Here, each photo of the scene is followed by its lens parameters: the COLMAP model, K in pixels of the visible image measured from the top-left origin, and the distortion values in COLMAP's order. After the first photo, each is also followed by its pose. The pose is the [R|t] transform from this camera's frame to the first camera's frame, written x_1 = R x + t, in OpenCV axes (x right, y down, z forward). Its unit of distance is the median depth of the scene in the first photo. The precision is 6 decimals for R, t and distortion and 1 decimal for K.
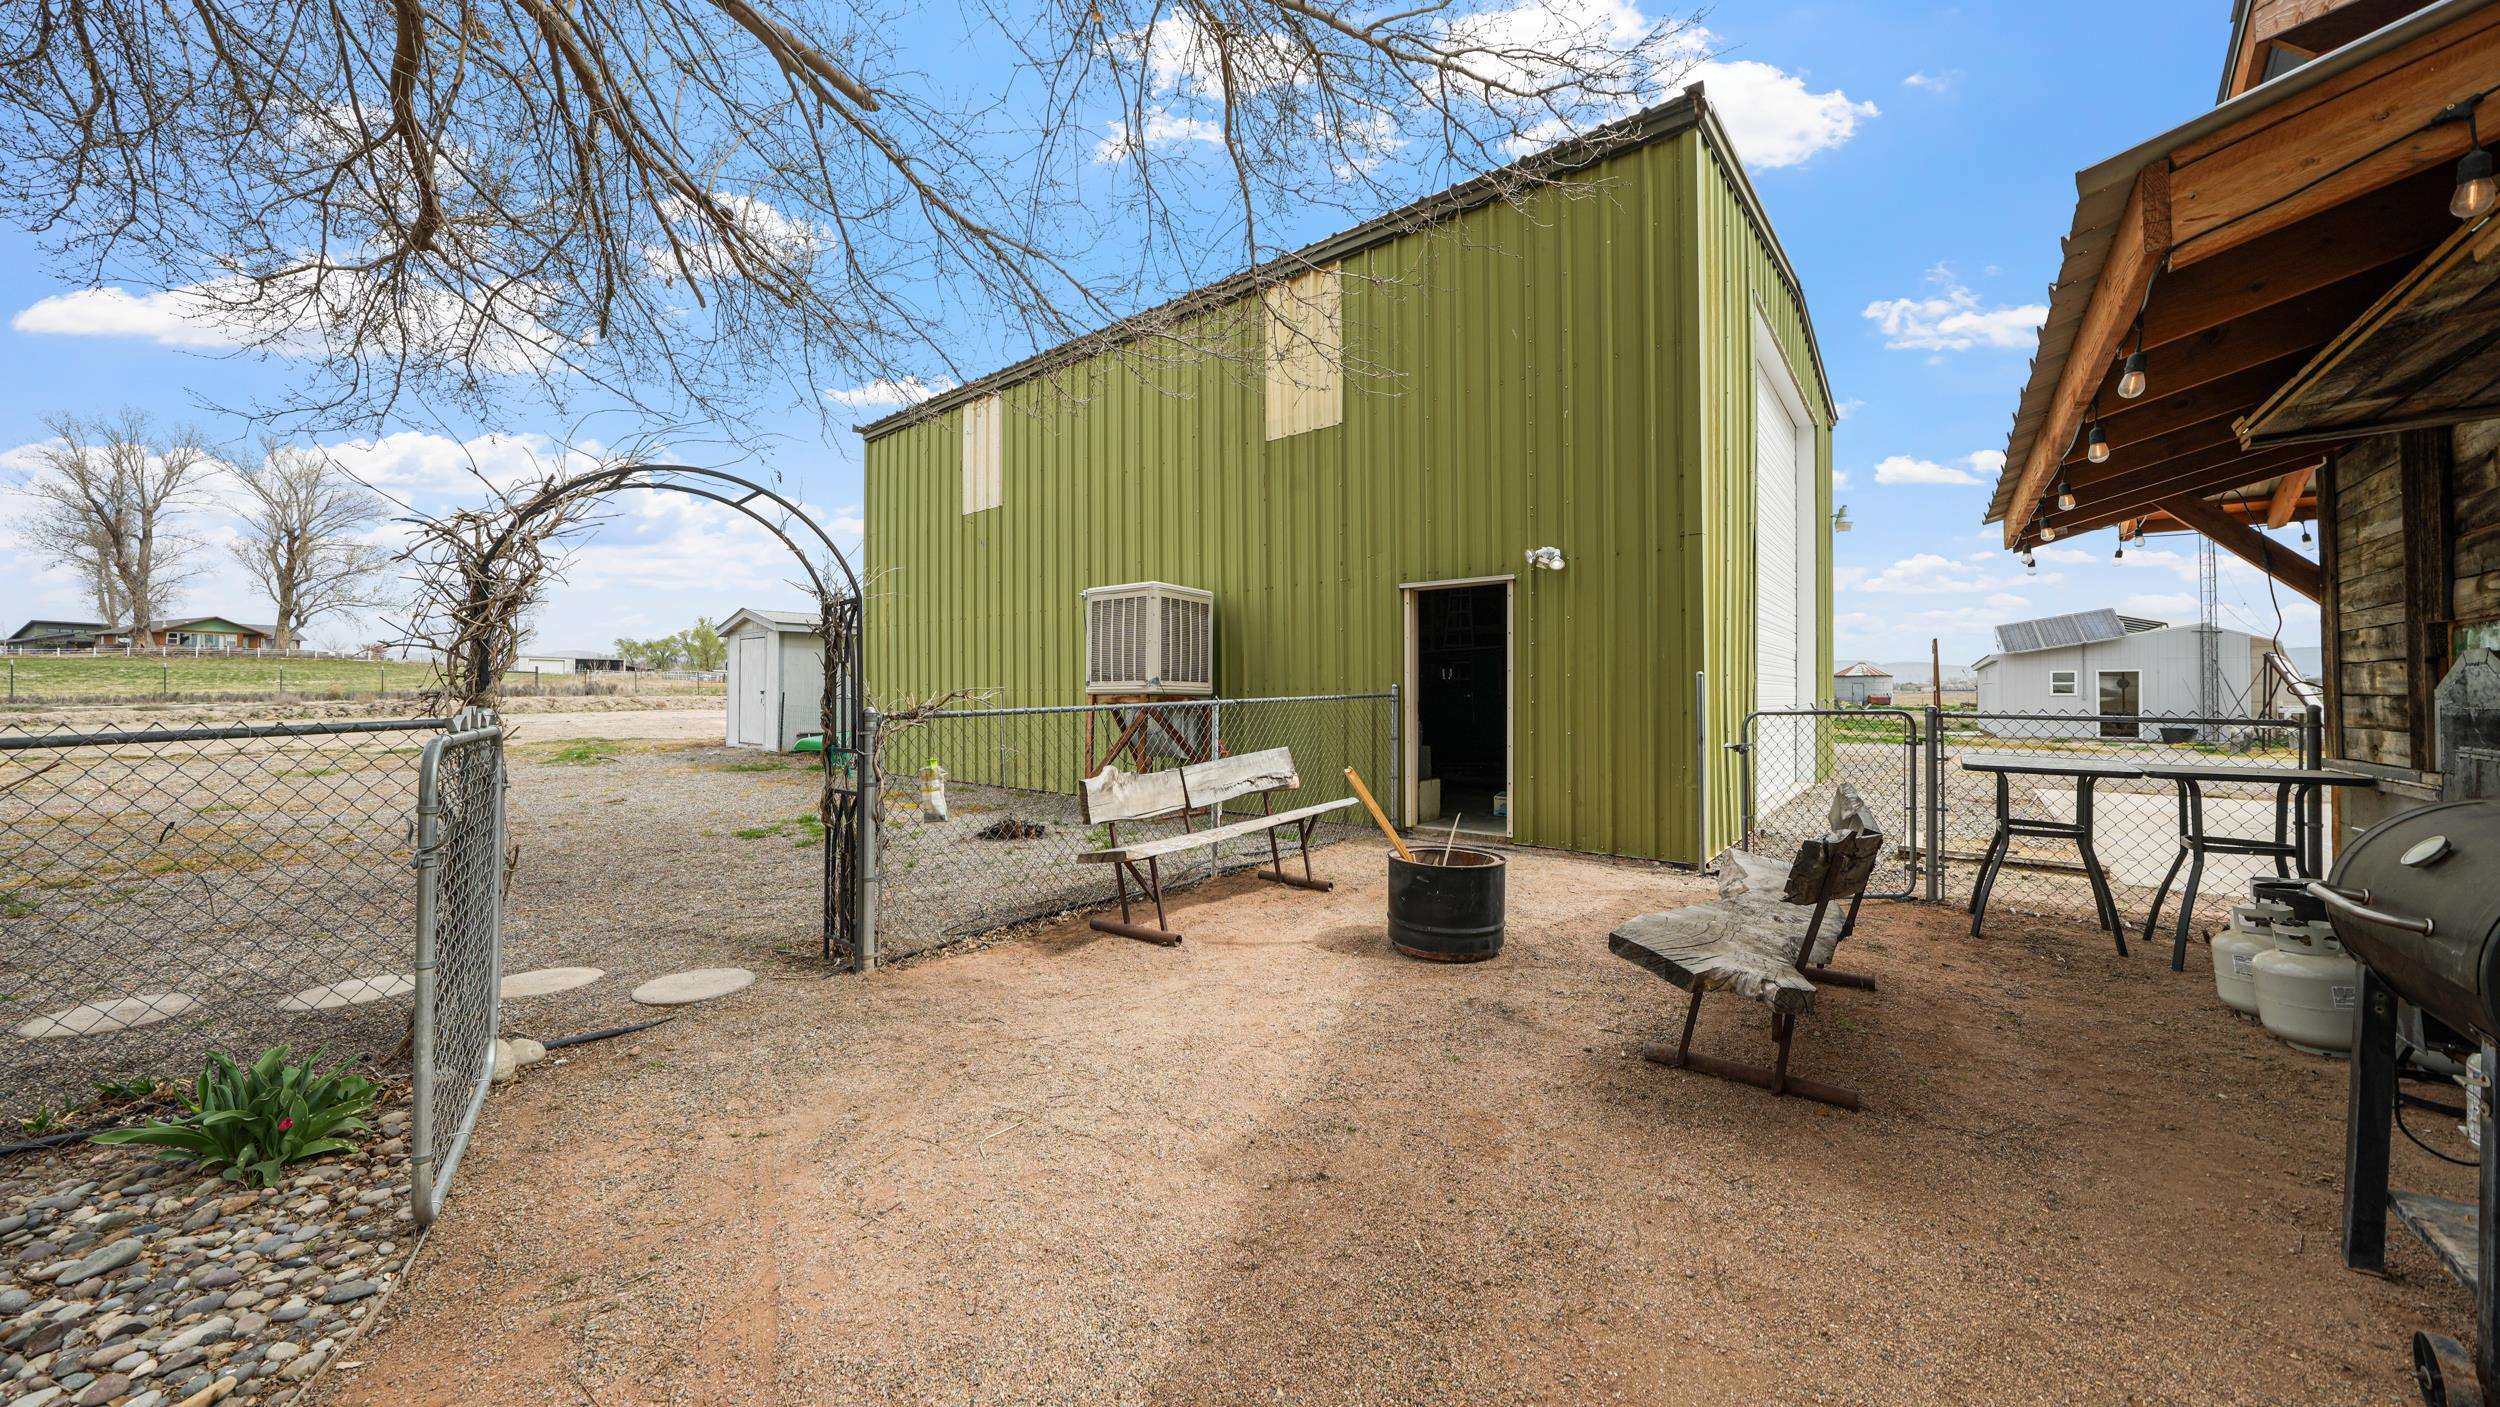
lens RADIAL K [[850.3, 0, 1248.3], [0, 850.3, 684.7], [0, 0, 1]] dist [-0.006005, 0.000414]
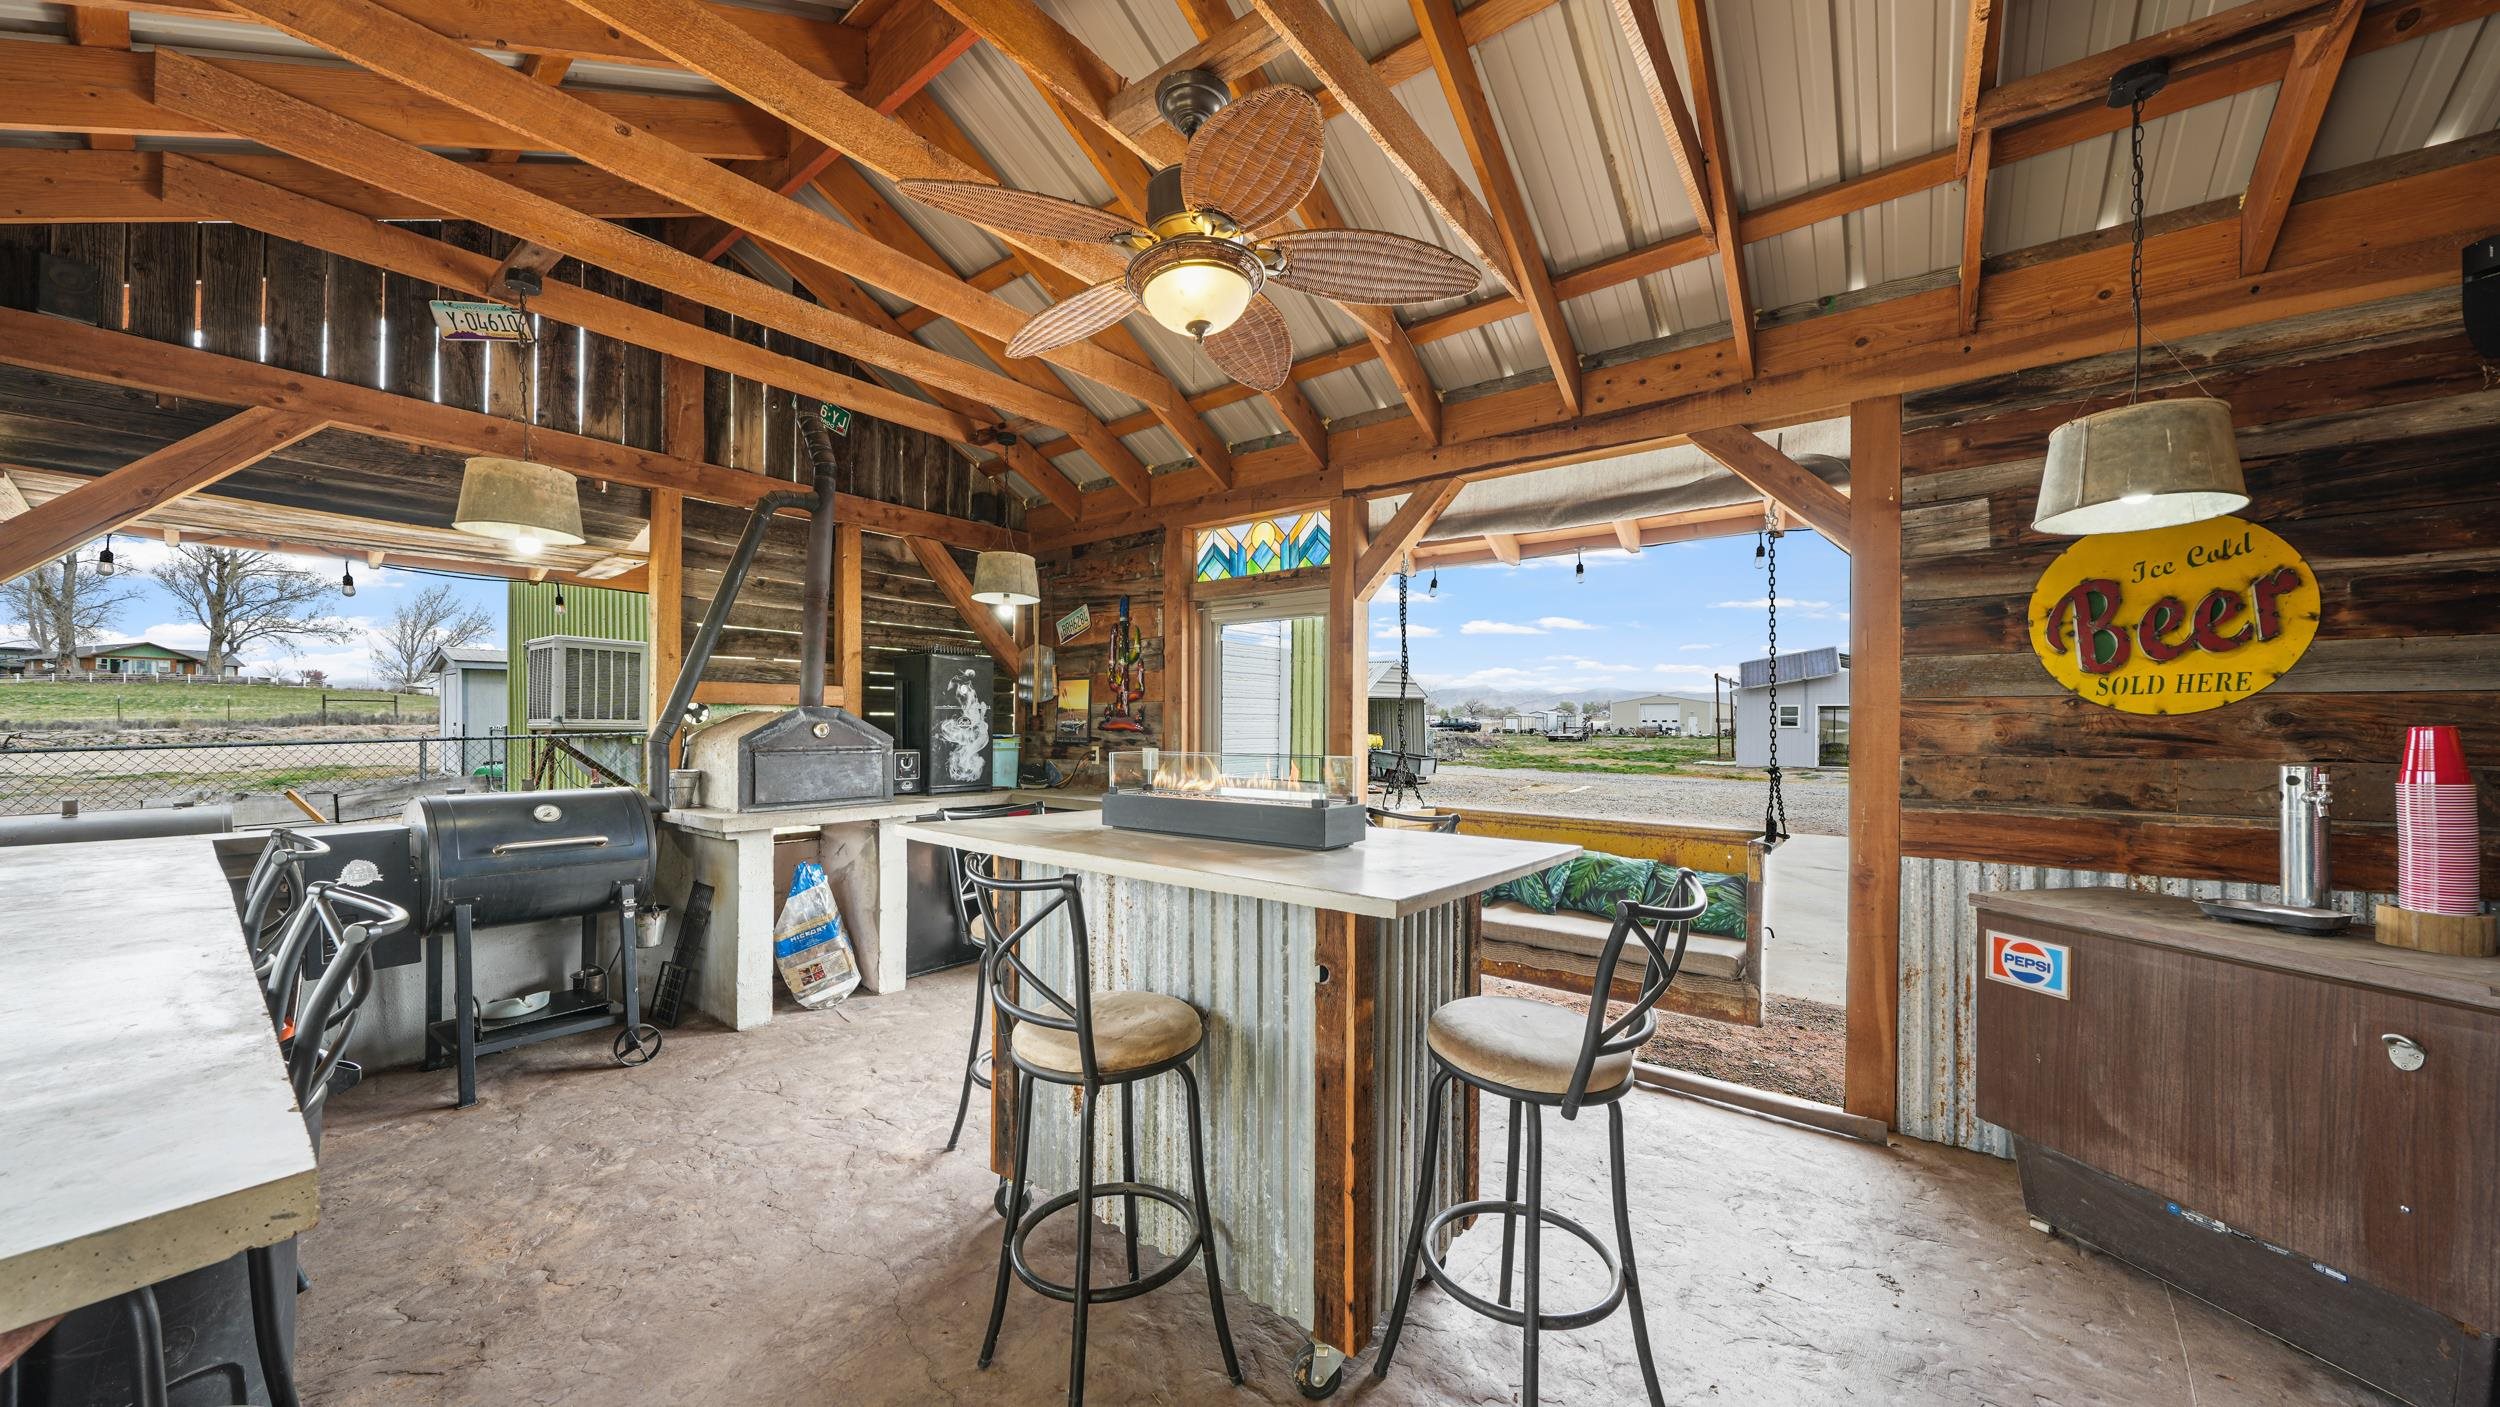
lens RADIAL K [[850.3, 0, 1240.5], [0, 850.3, 720.6], [0, 0, 1]] dist [-0.006005, 0.000414]
pose [[0.999925, 0.002475, 0.012010, 0.290282], [-0.002596, 0.999946, 0.010081, -0.005175], [-0.011984, -0.010111, 0.999877, -0.081793]]
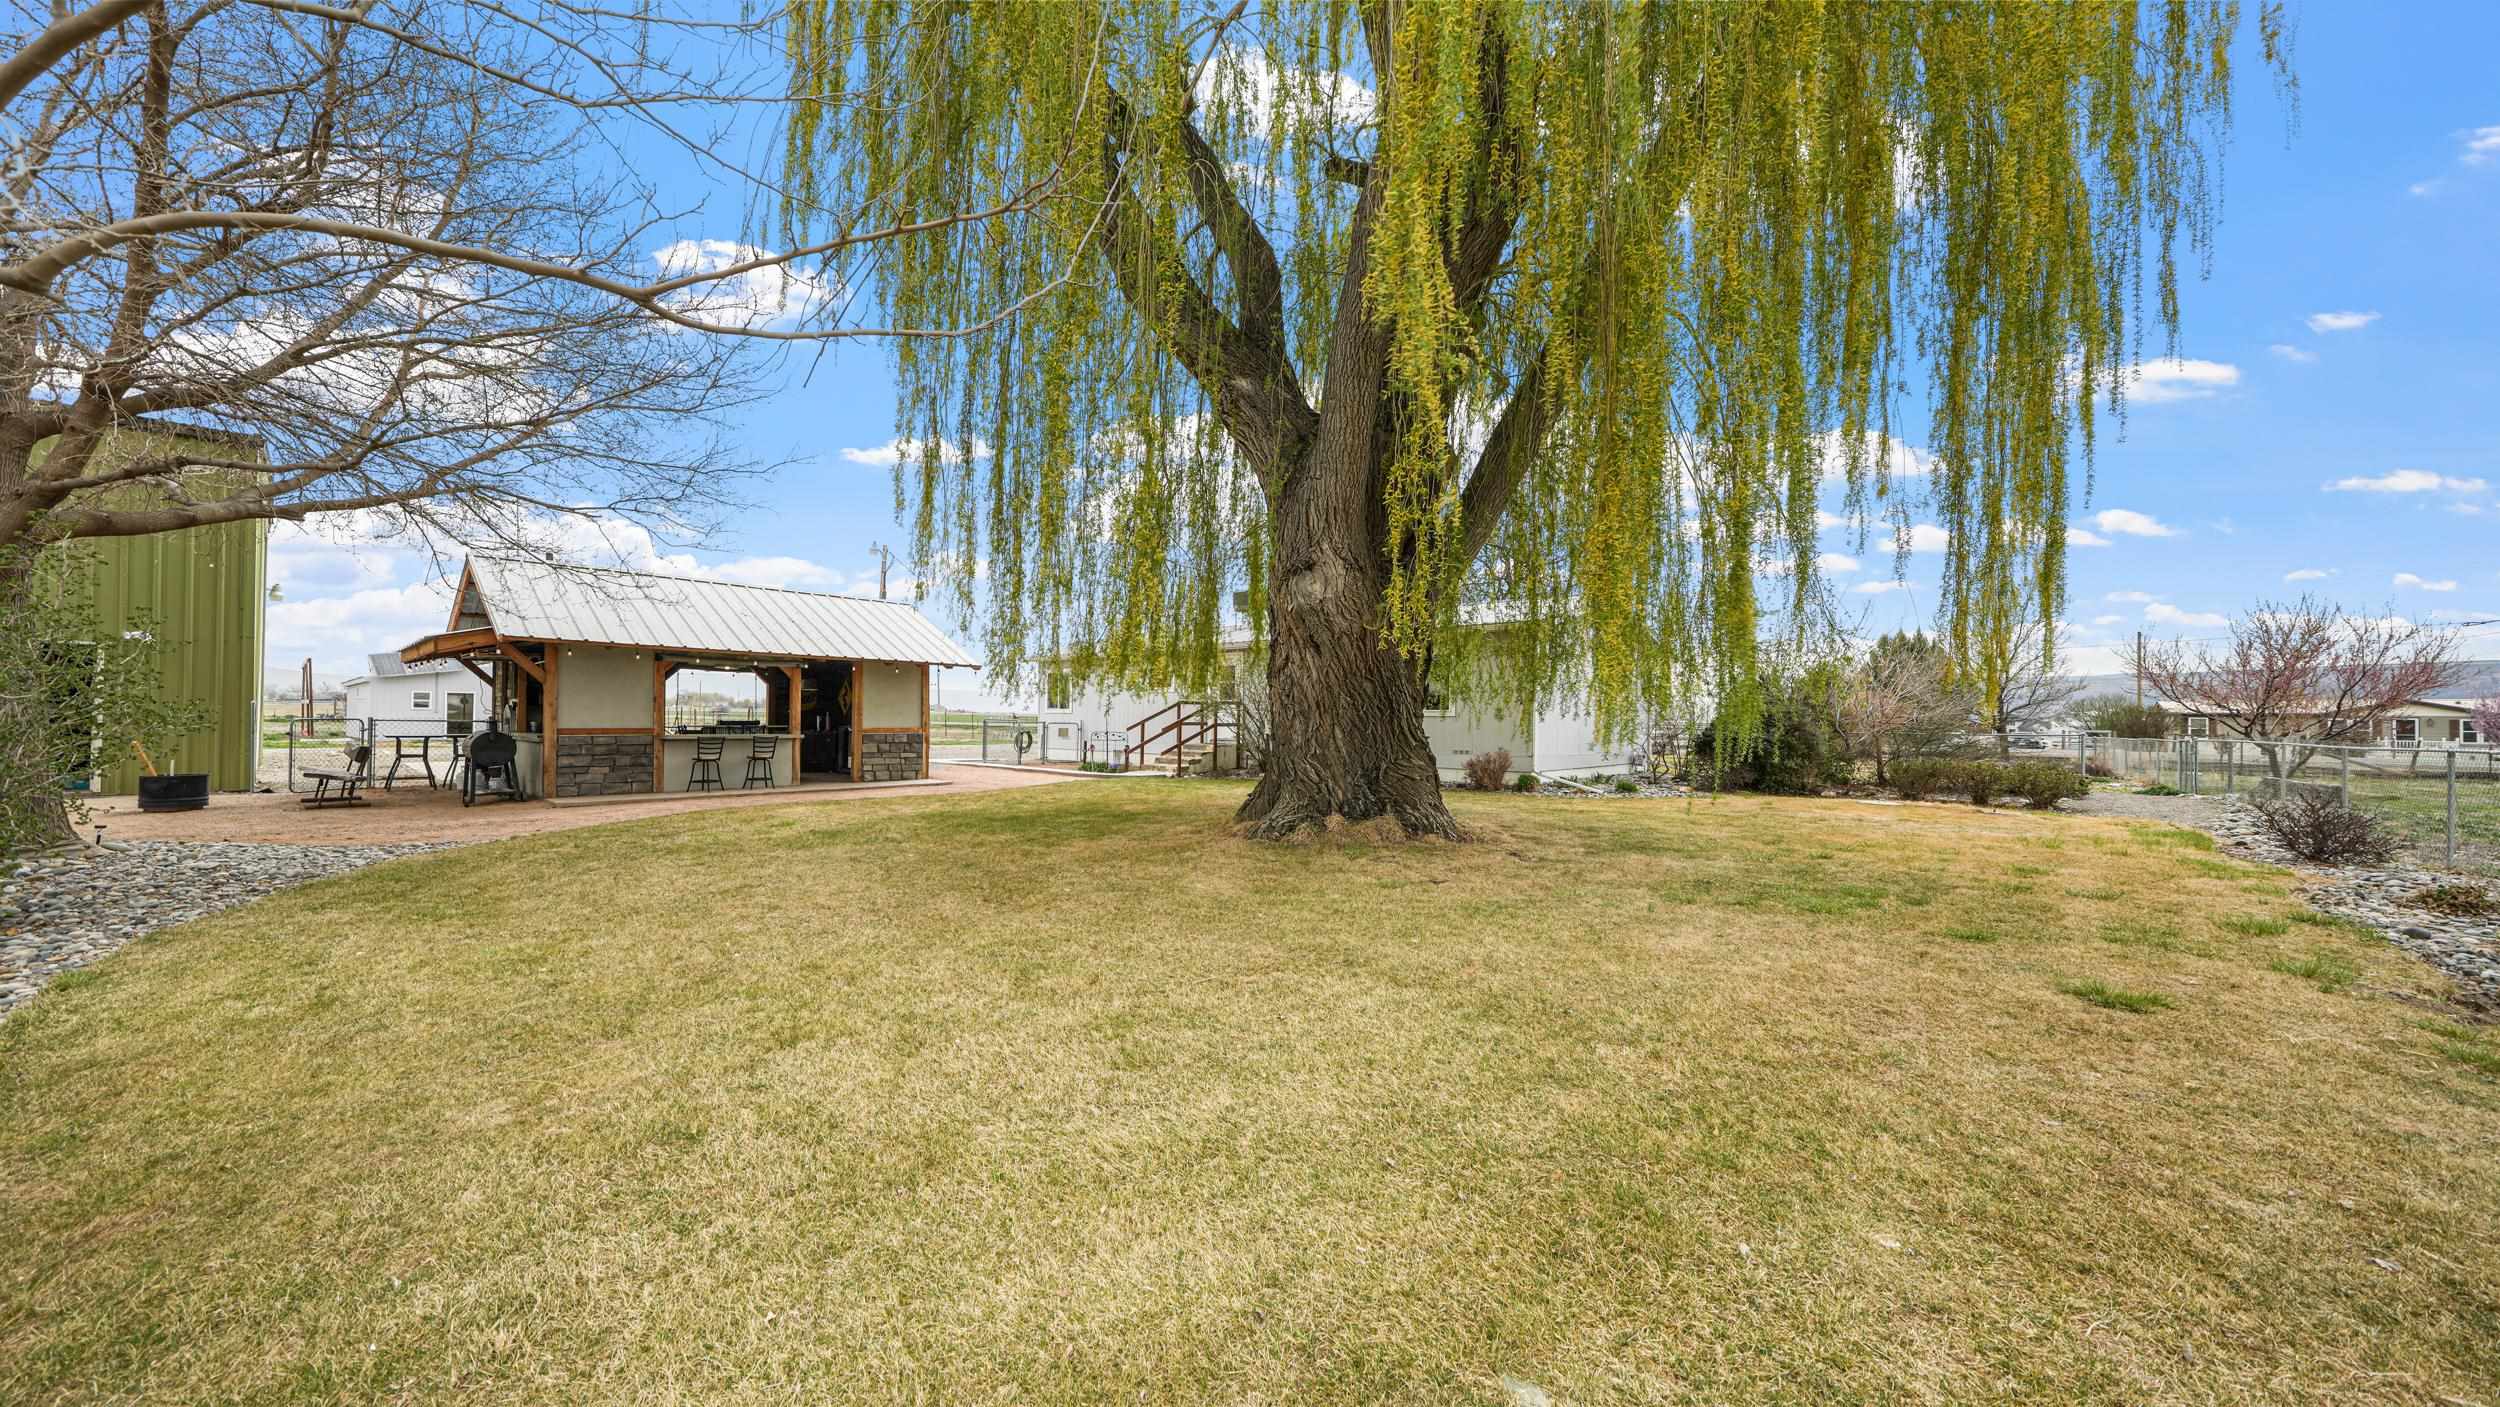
lens RADIAL K [[850.3, 0, 1250.7], [0, 850.3, 710.2], [0, 0, 1]] dist [-0.006005, 0.000414]
pose [[0.028408, 0.005772, 0.999580, -0.410125], [-0.022958, 0.999723, -0.005121, -0.010439], [-0.999333, -0.022803, 0.028533, -0.426361]]
